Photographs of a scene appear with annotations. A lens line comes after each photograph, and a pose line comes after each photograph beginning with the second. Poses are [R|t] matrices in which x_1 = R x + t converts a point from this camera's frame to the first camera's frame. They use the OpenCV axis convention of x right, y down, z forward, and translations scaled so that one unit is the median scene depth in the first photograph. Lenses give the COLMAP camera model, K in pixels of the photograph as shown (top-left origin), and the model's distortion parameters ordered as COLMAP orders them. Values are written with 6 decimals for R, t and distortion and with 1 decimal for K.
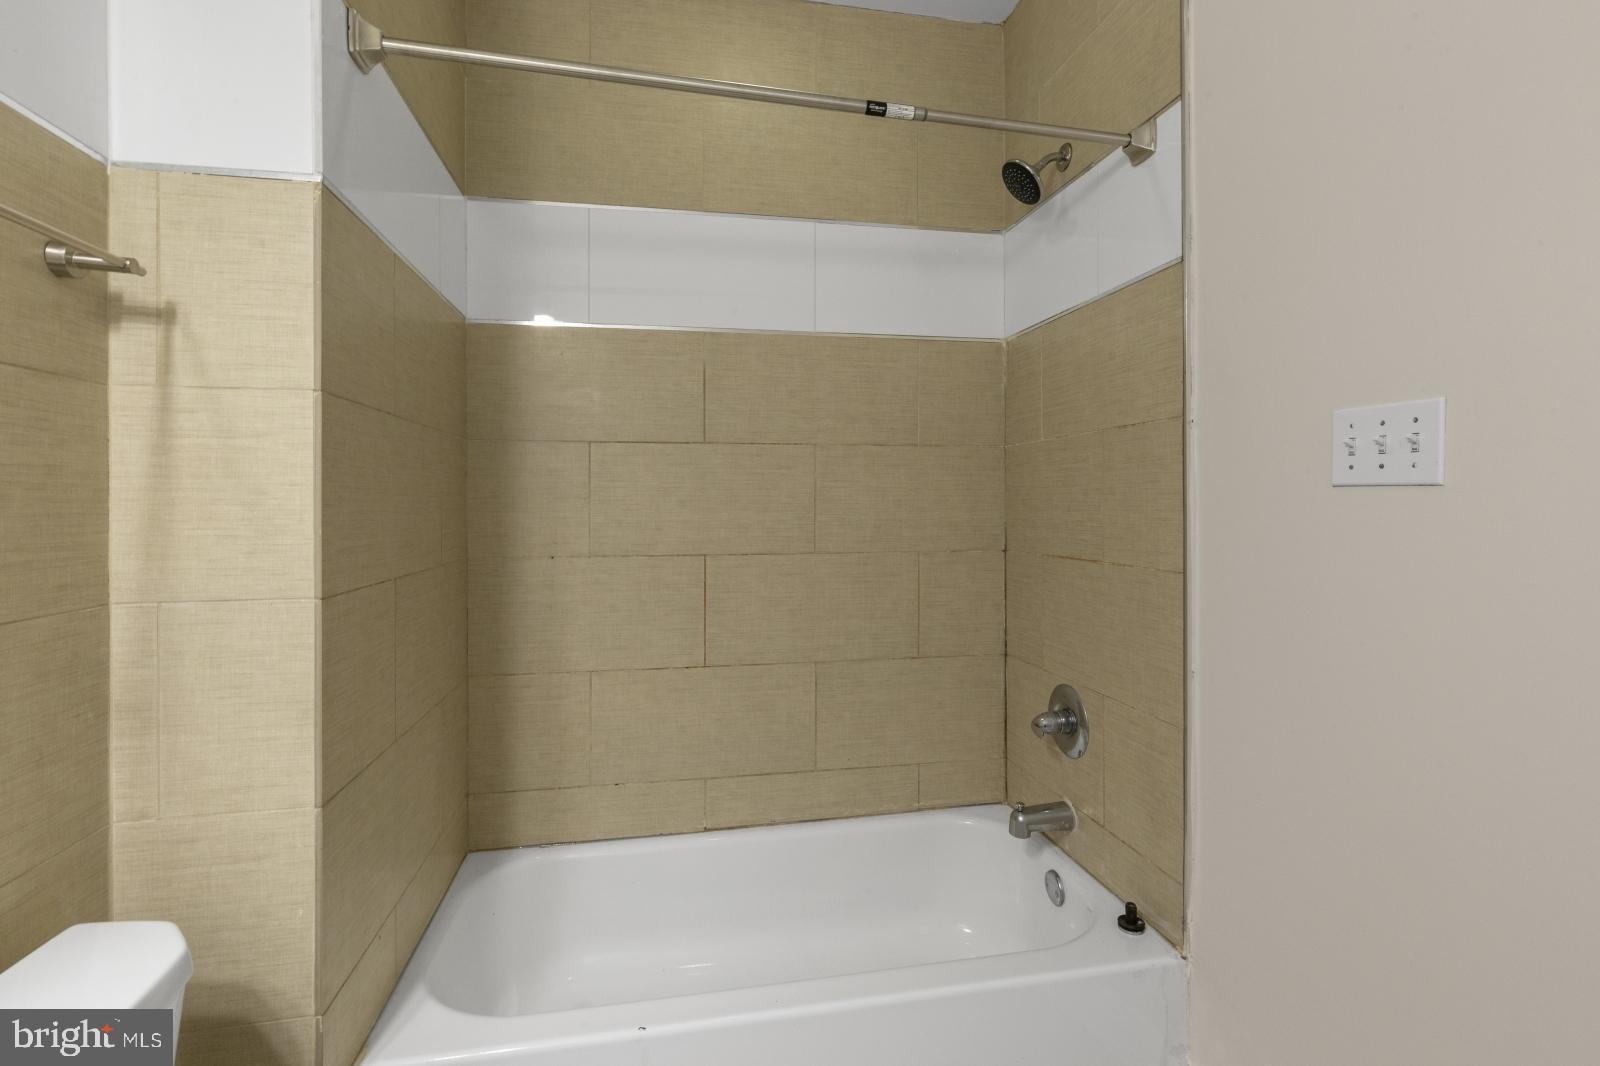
lens RADIAL K [[735.0, 0, 797.4], [0, 735.0, 495.2], [0, 0, 1]] dist [0.000594, -0.000061]
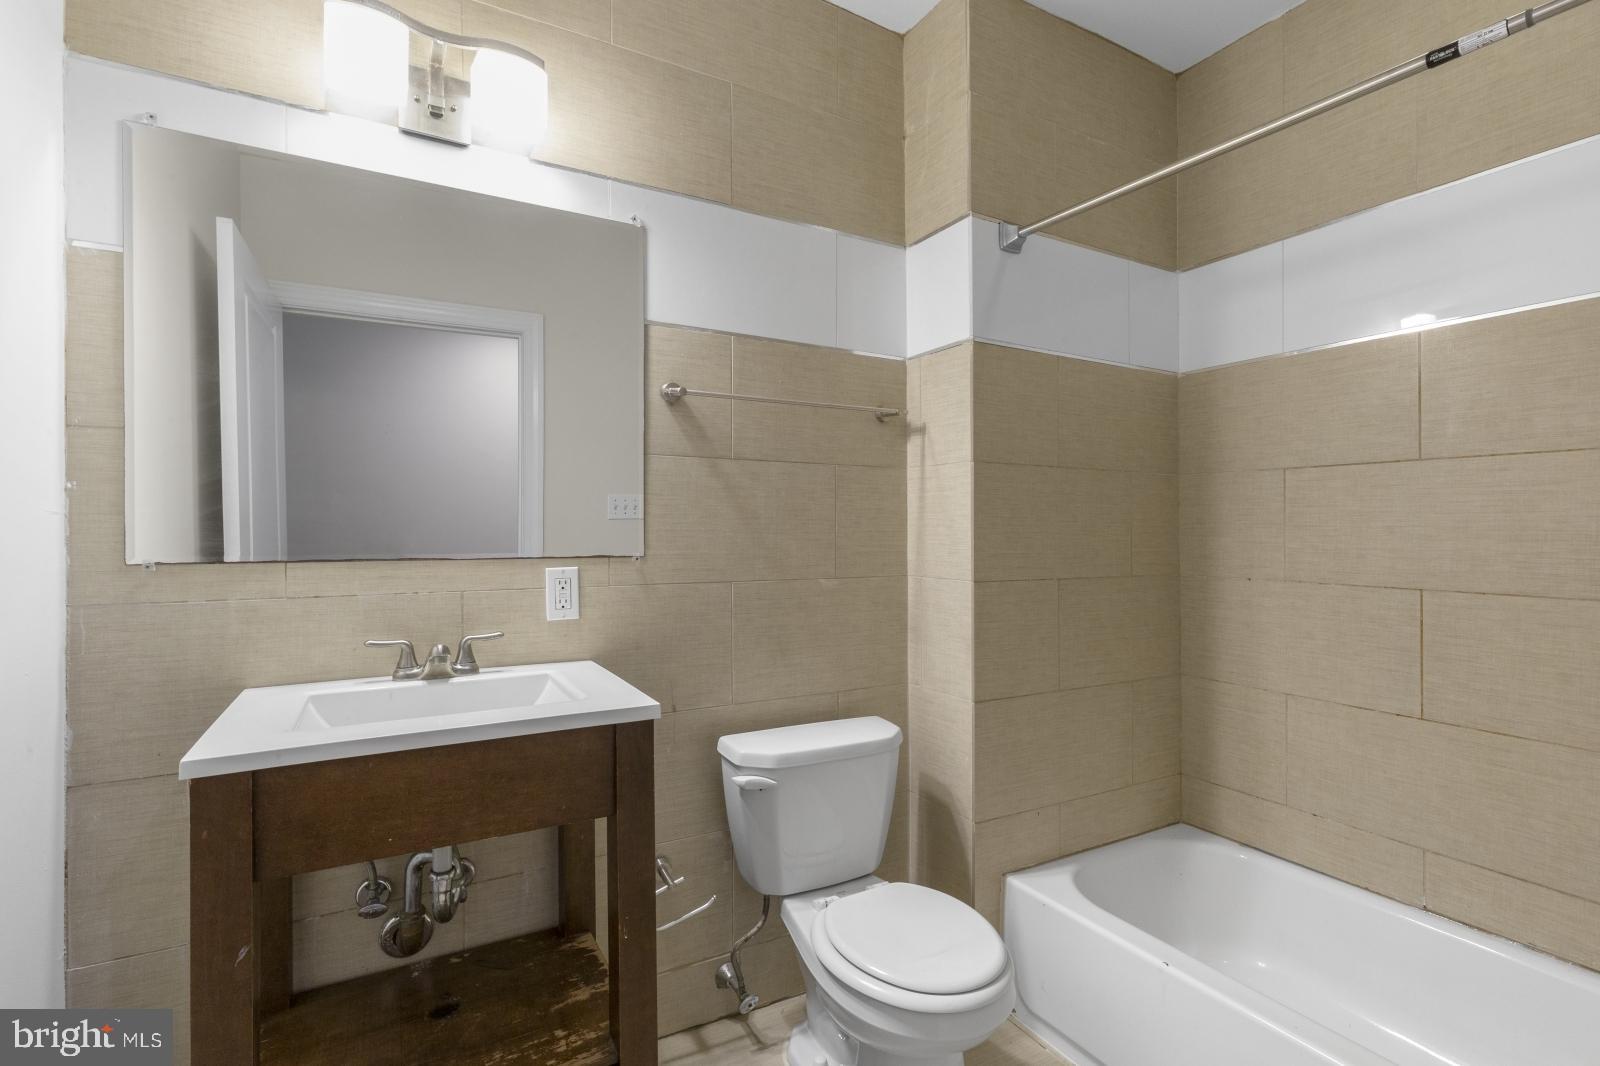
lens RADIAL K [[745.7, 0, 796.0], [0, 745.7, 526.0], [0, 0, 1]] dist [-0.000420, -0.000186]
pose [[0.318451, 0.000642, -0.947939, 0.876005], [0.002434, 0.999996, 0.001495, 0.006156], [0.947936, -0.002784, 0.318448, 0.046210]]
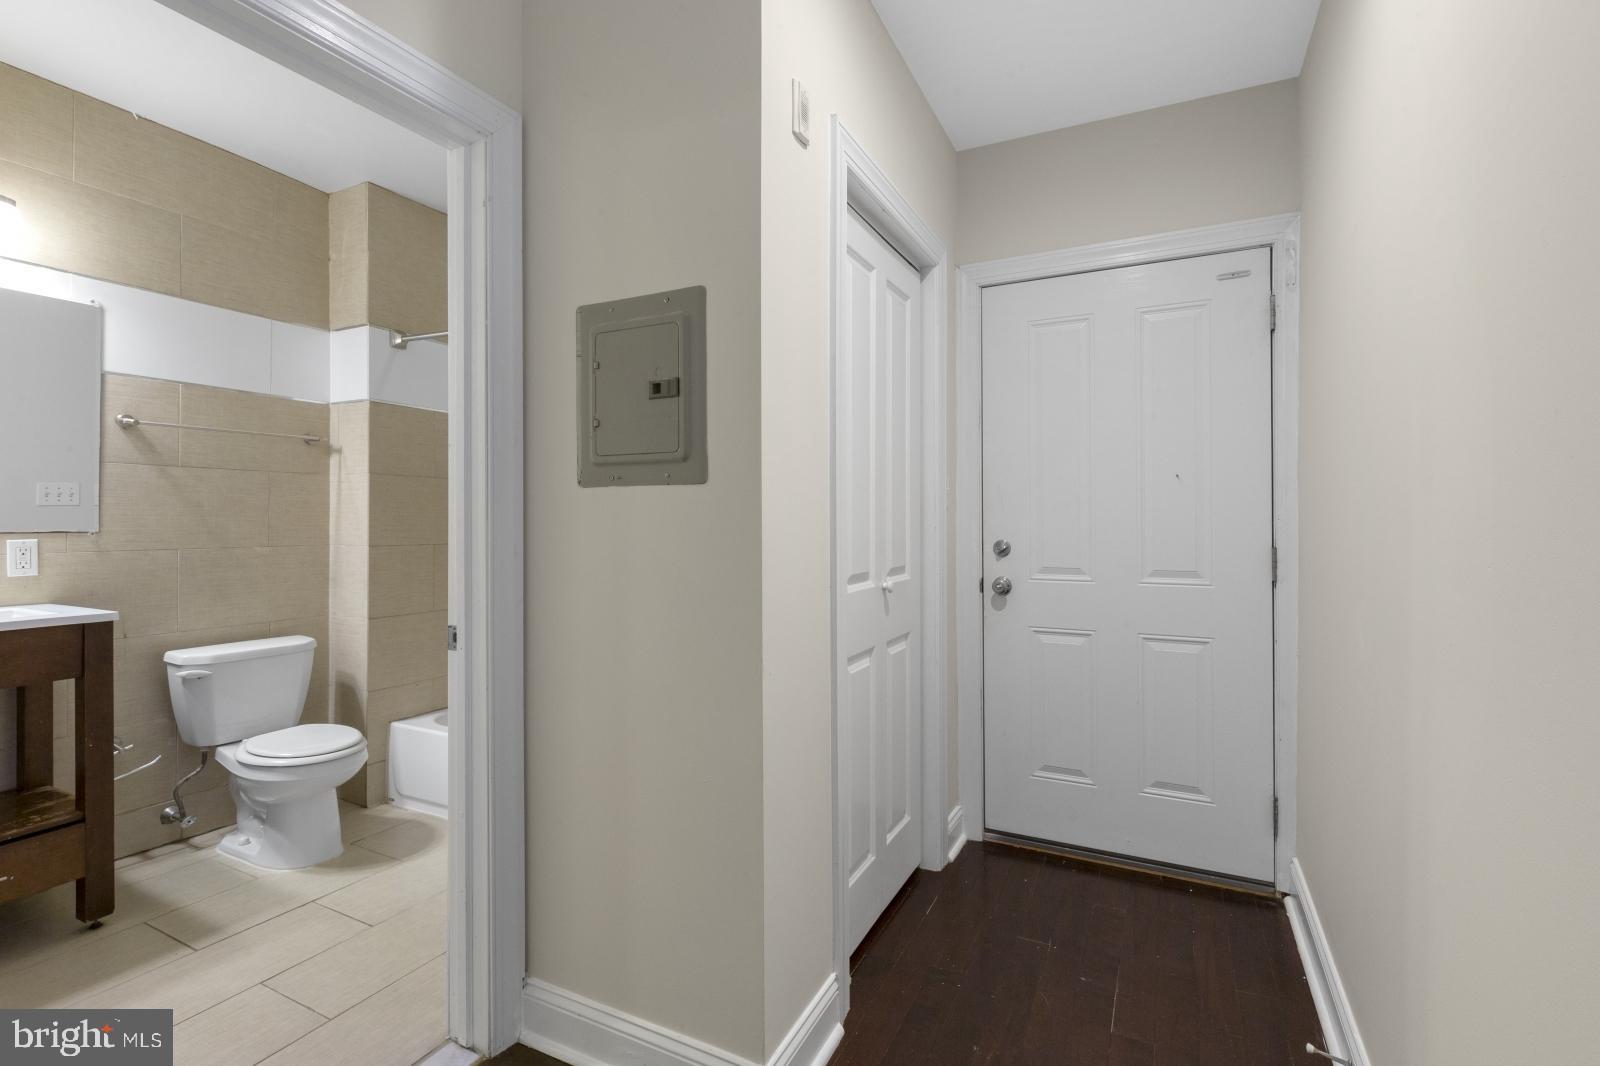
lens RADIAL K [[737.2, 0, 805.5], [0, 737.2, 508.6], [0, 0, 1]] dist [-0.000853, -0.000058]
pose [[0.796221, -0.000886, -0.605005, 2.429250], [-0.003102, 0.999980, -0.005547, 0.005476], [0.604998, 0.006293, 0.796202, -0.255117]]
